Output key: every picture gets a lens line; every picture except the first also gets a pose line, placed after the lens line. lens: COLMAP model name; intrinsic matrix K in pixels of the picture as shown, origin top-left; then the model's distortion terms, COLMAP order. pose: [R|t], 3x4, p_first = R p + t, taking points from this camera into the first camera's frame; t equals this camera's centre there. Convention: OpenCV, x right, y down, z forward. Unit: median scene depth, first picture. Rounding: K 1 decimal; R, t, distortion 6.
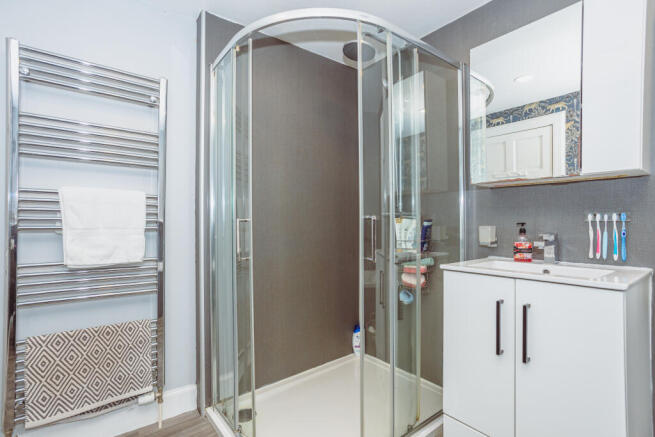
lens RADIAL K [[317.4, 0, 326.5], [0, 317.4, 219.3], [0, 0, 1]] dist [-0.013728, 0.008716]
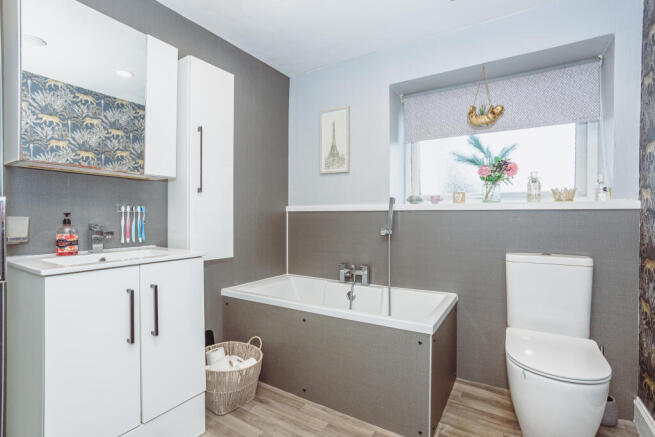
lens RADIAL K [[317.4, 0, 326.3], [0, 317.4, 219.8], [0, 0, 1]] dist [-0.013728, 0.008716]
pose [[-0.313360, -0.011521, 0.949565, -0.530497], [-0.014946, 0.999862, 0.007199, 0.015589], [-0.949517, -0.011936, -0.313489, 0.644830]]
